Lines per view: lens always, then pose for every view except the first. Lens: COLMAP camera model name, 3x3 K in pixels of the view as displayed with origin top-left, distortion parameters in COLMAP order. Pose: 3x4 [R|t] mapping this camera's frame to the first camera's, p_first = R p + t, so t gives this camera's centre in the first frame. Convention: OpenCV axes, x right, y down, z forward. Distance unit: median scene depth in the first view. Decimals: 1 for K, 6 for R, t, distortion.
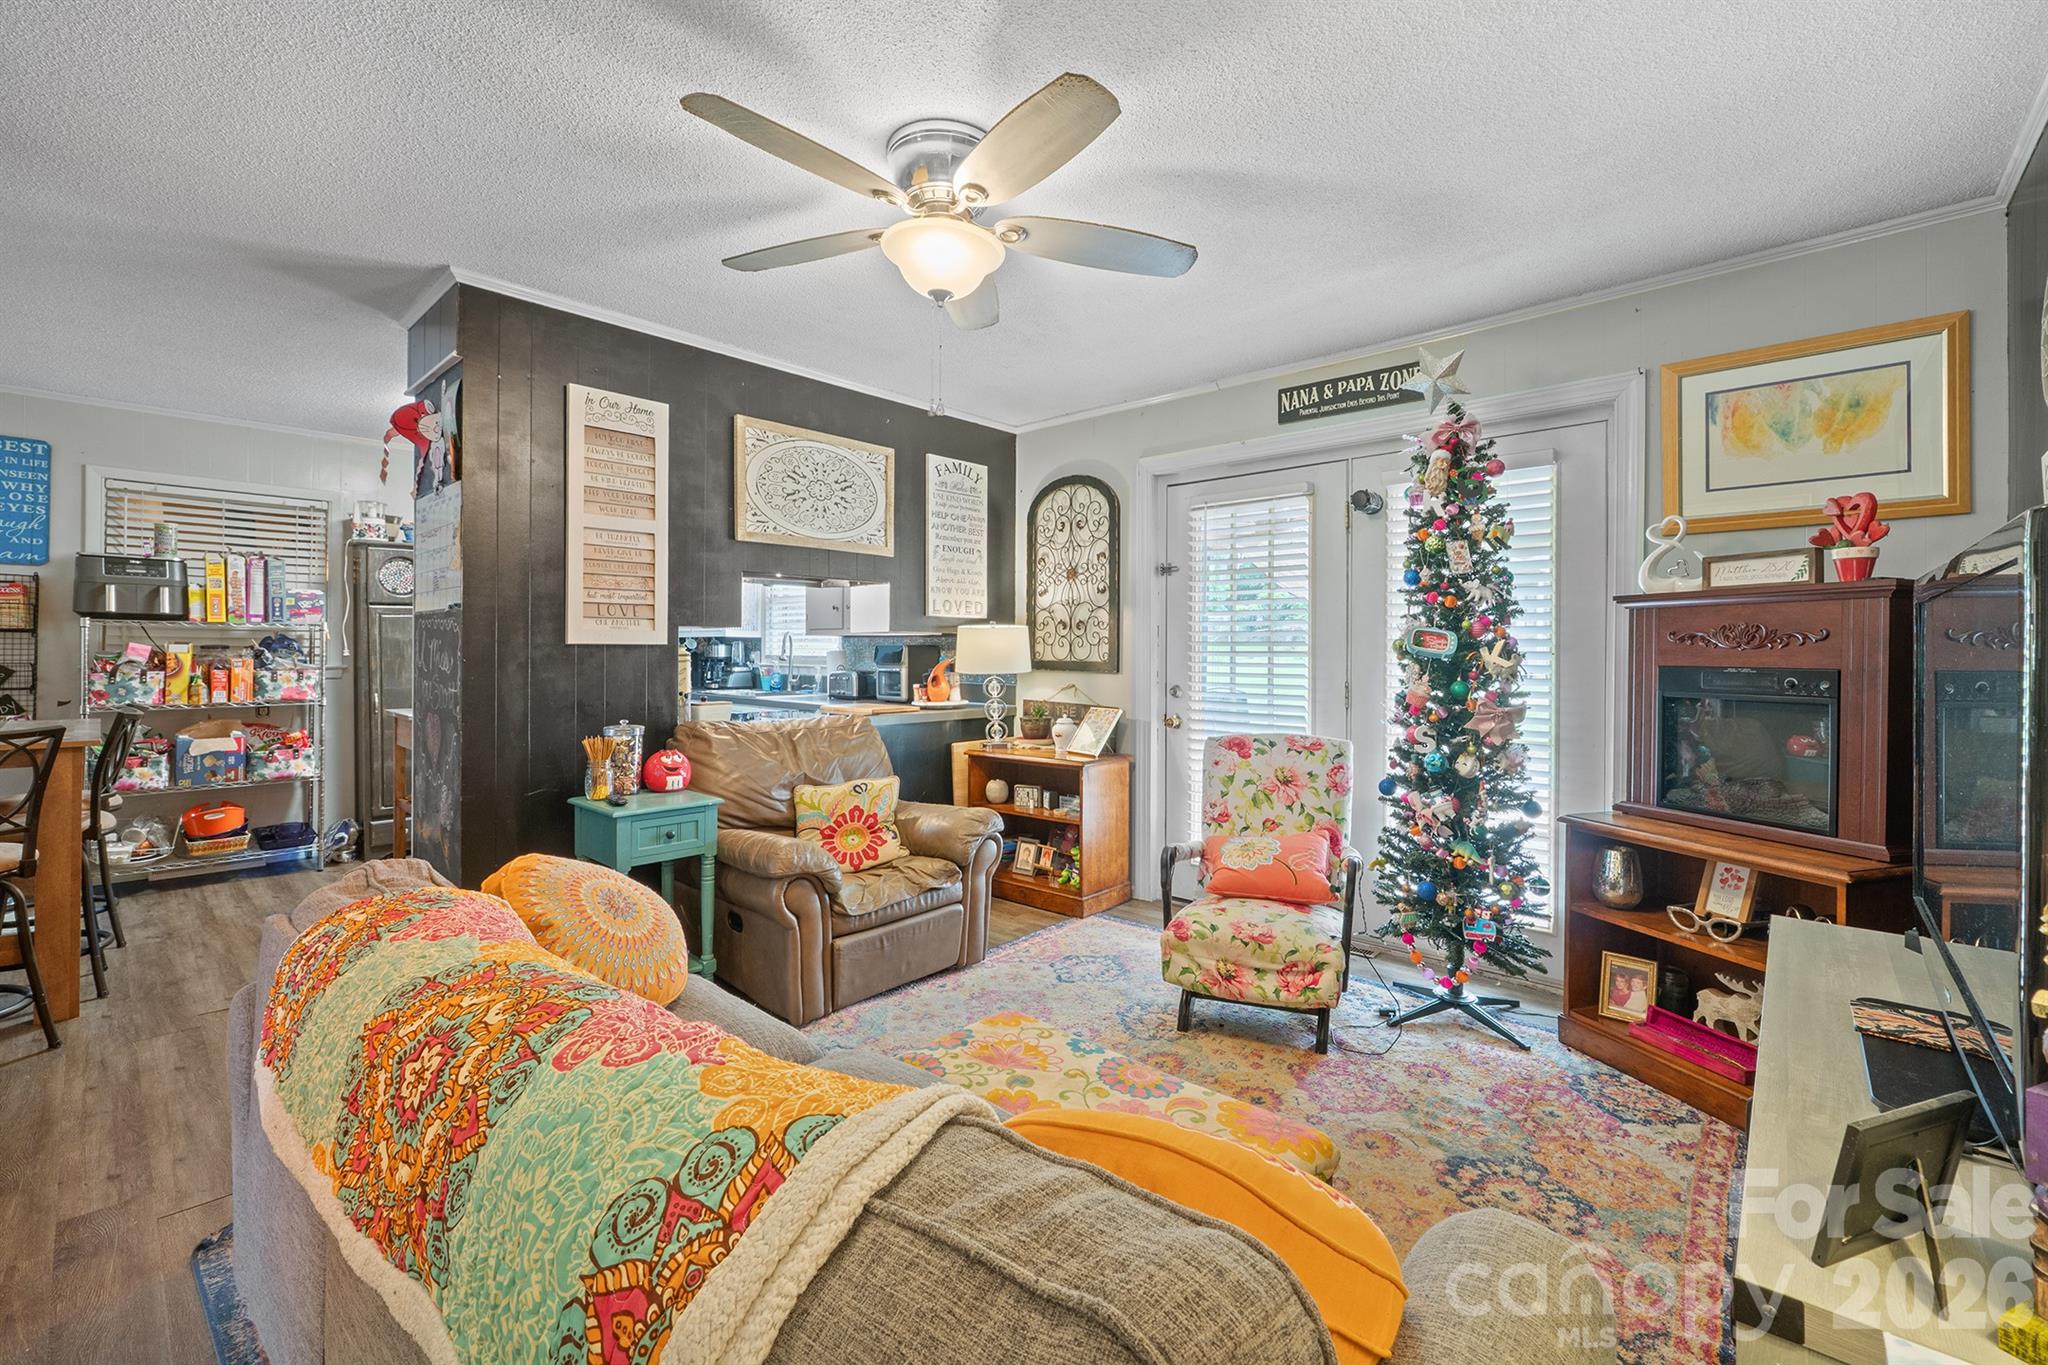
lens RADIAL K [[862.8, 0, 1017.3], [0, 862.8, 662.5], [0, 0, 1]] dist [-0.008529, -0.000654]
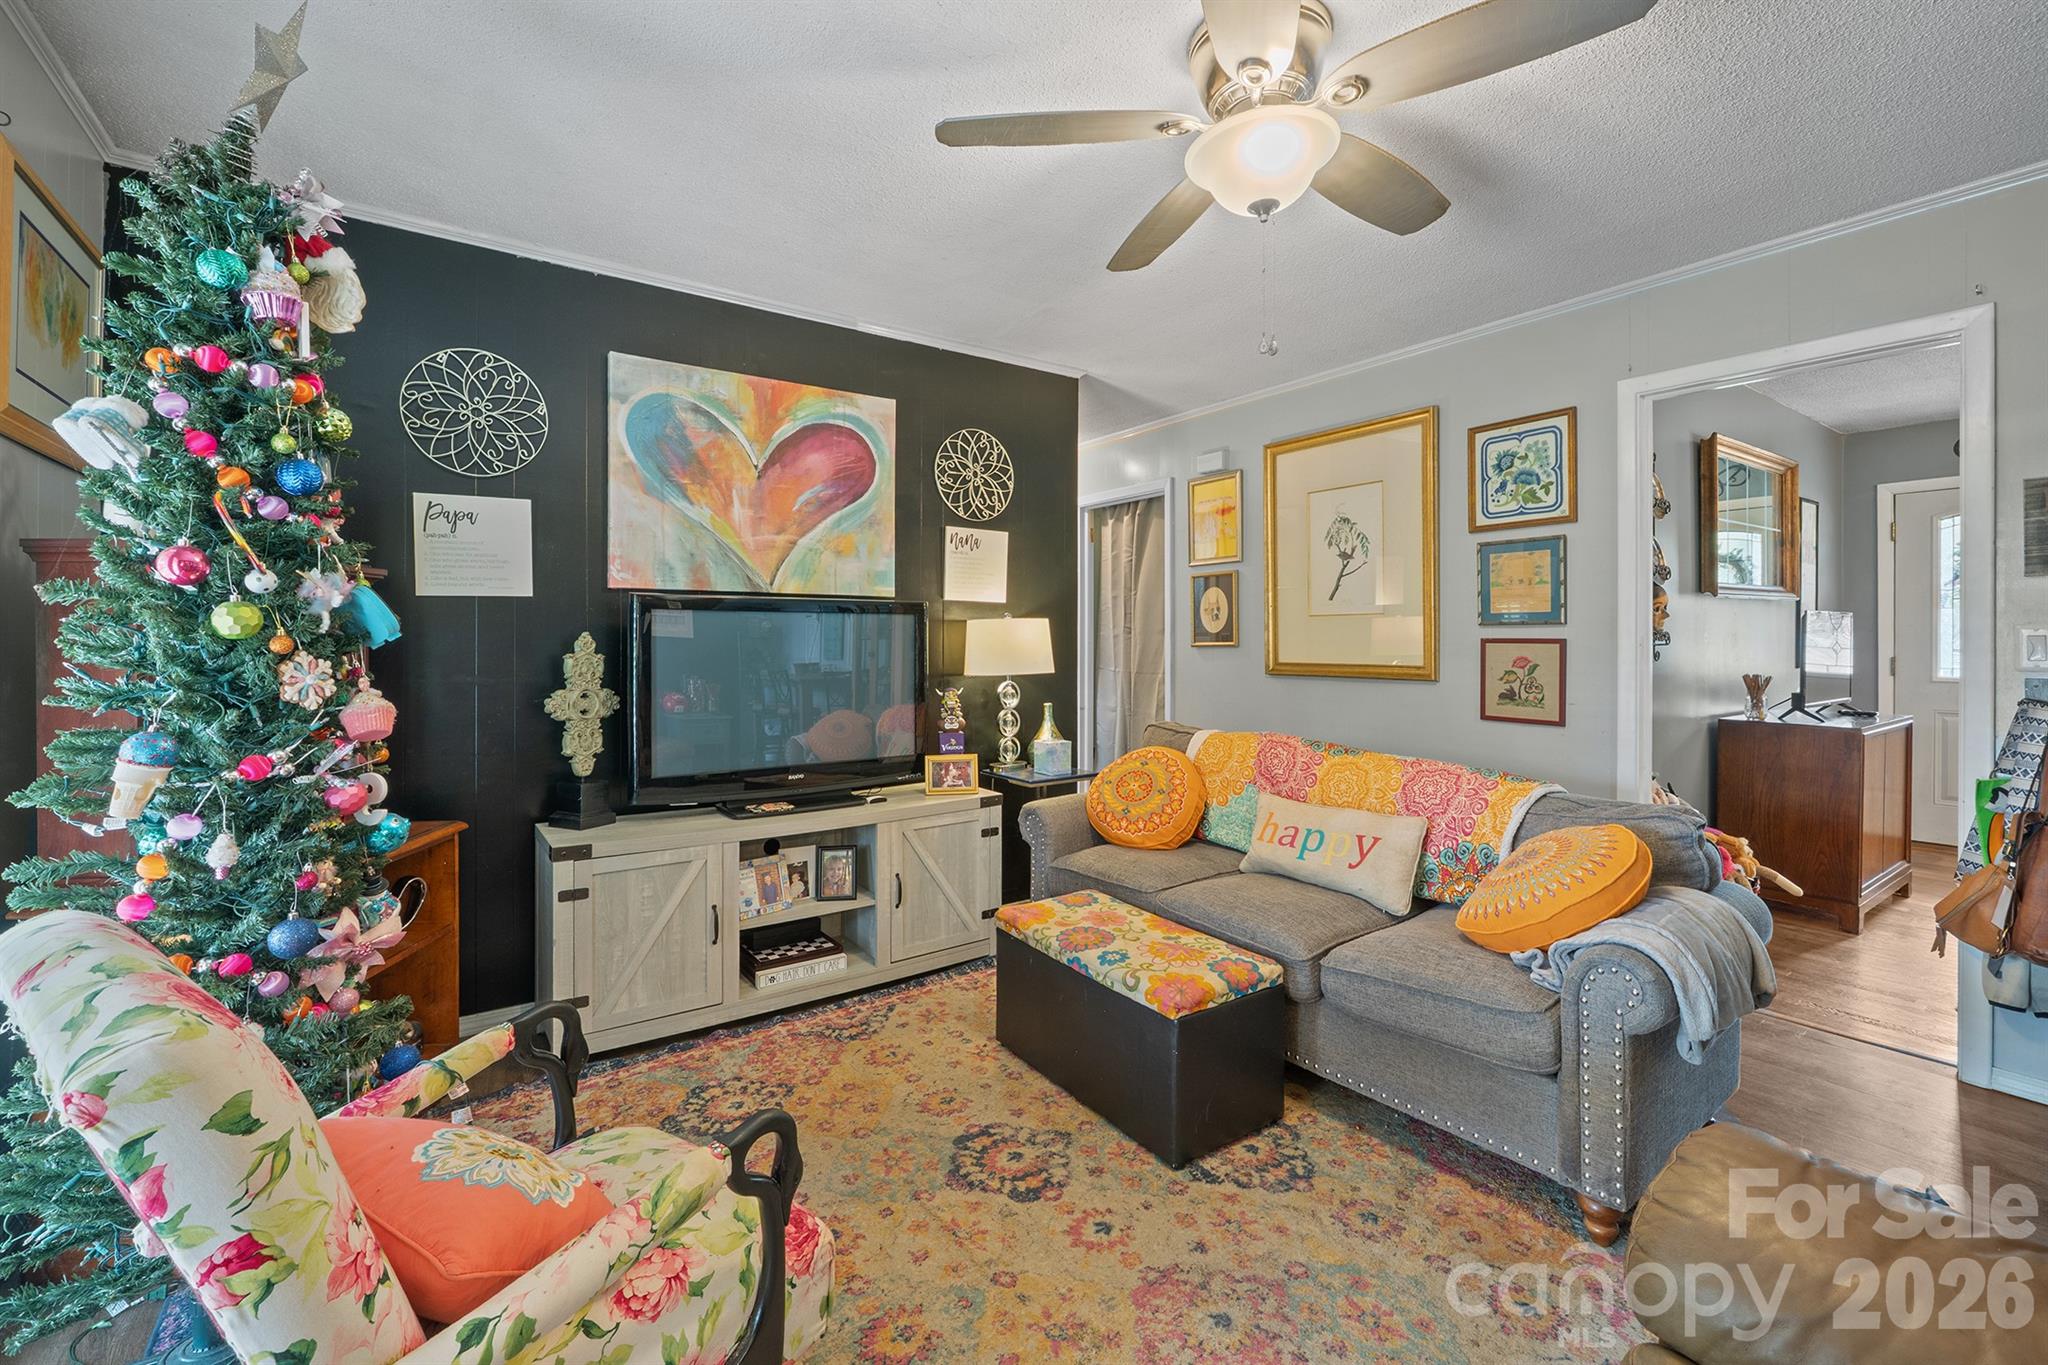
lens RADIAL K [[862.8, 0, 1033.3], [0, 862.8, 642.9], [0, 0, 1]] dist [-0.008529, -0.000654]
pose [[-0.980031, -0.010312, 0.198576, -0.020586], [-0.007489, 0.999860, 0.014962, -0.011823], [-0.198703, 0.013176, -0.979971, 0.957260]]
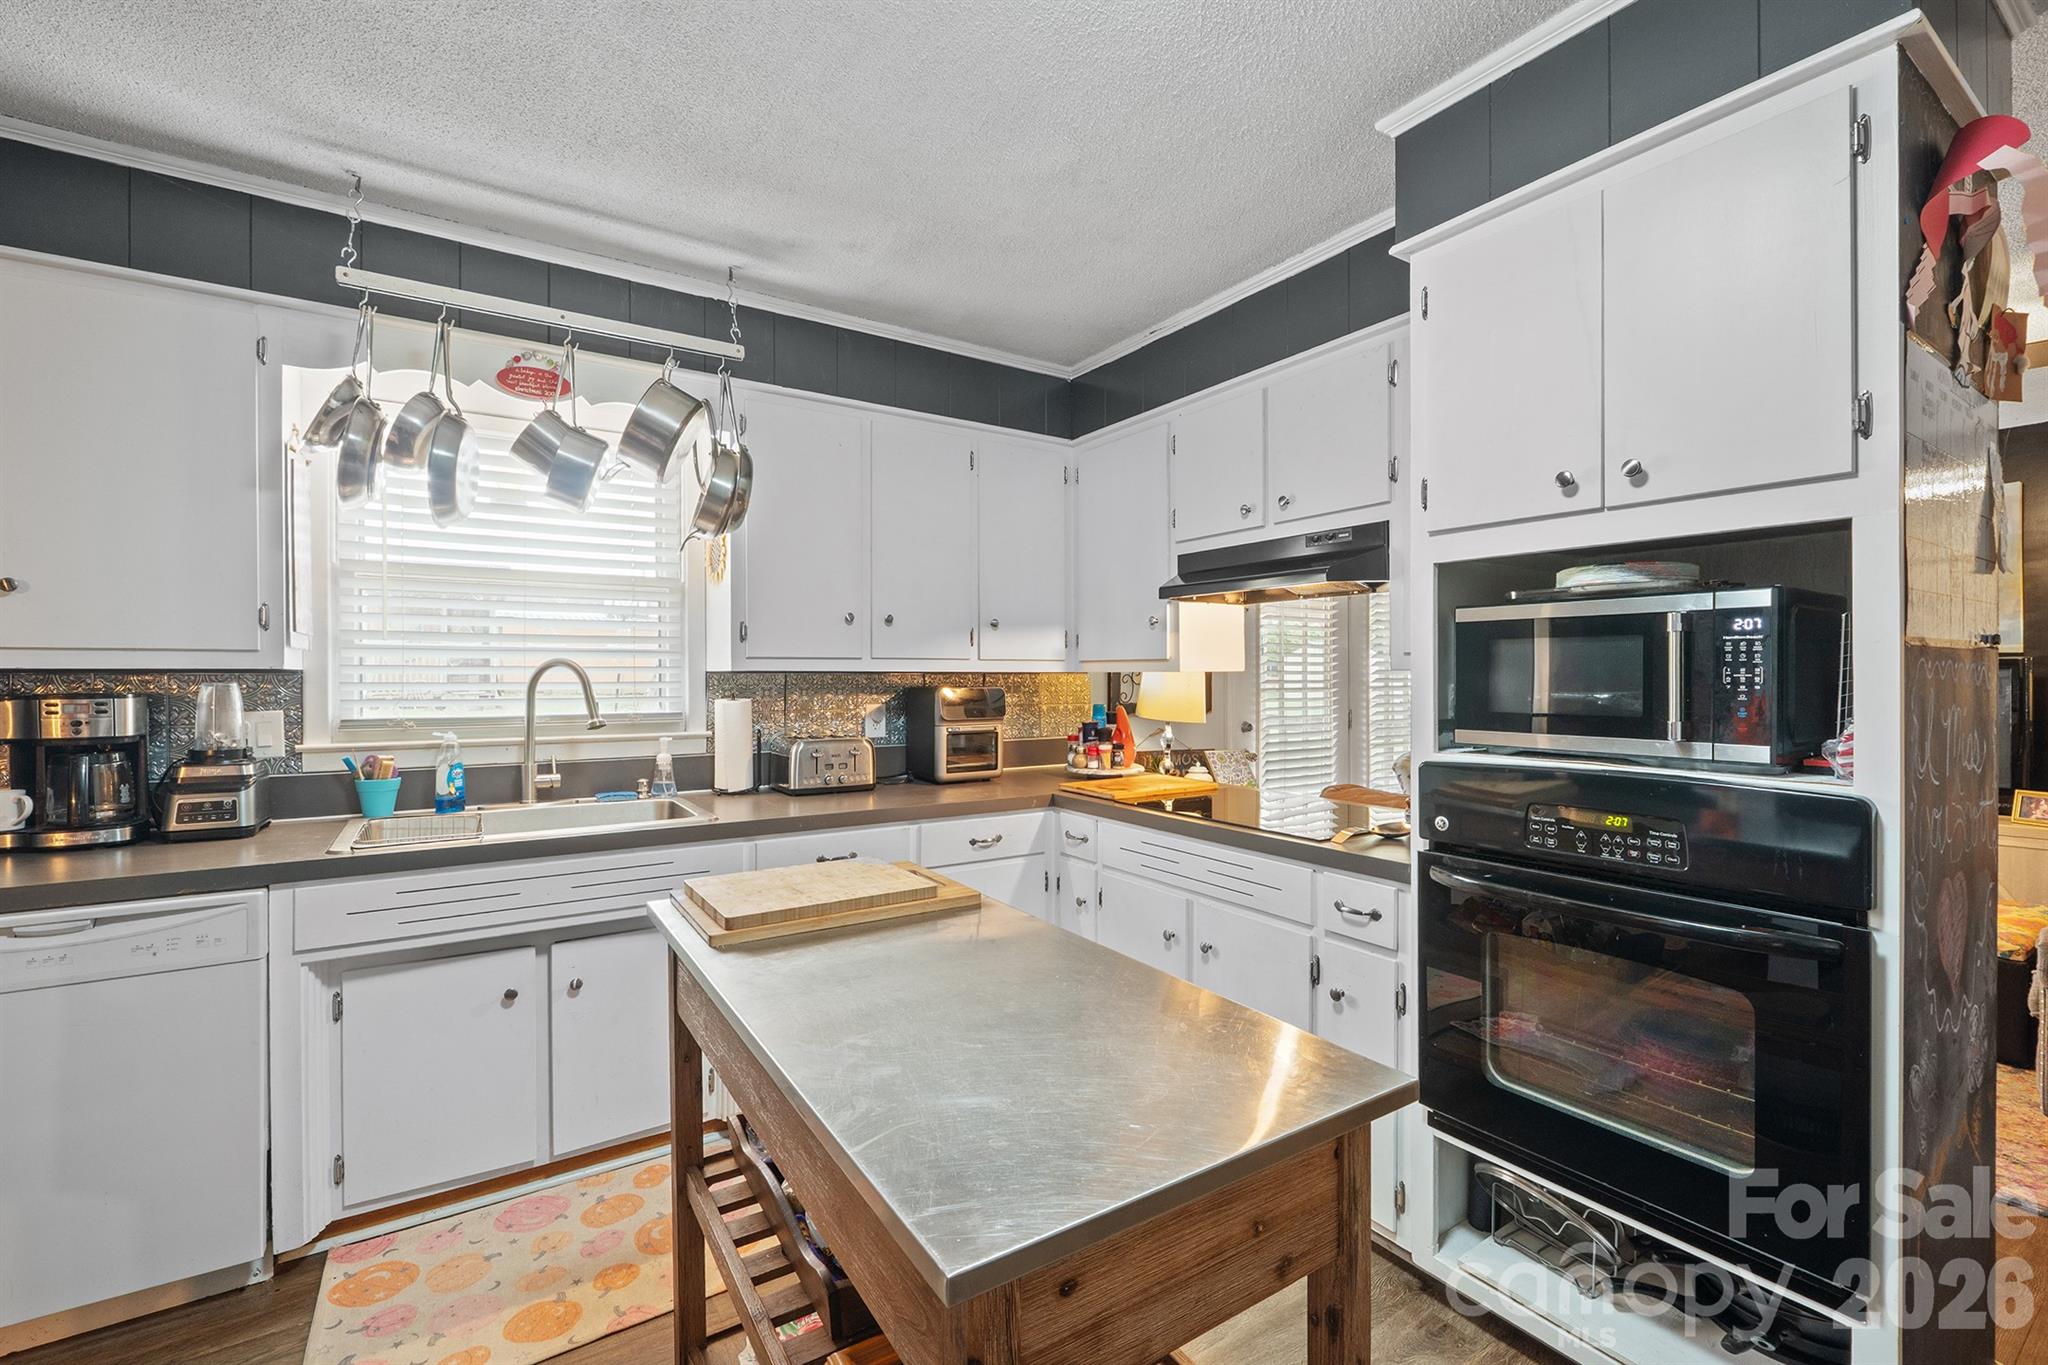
lens RADIAL K [[862.8, 0, 1014.2], [0, 862.8, 682.9], [0, 0, 1]] dist [-0.008529, -0.000654]
pose [[0.243003, -0.016497, 0.969885, -0.911172], [0.014611, 0.999804, 0.013345, -0.039455], [-0.969916, 0.010929, 0.243196, 1.019222]]
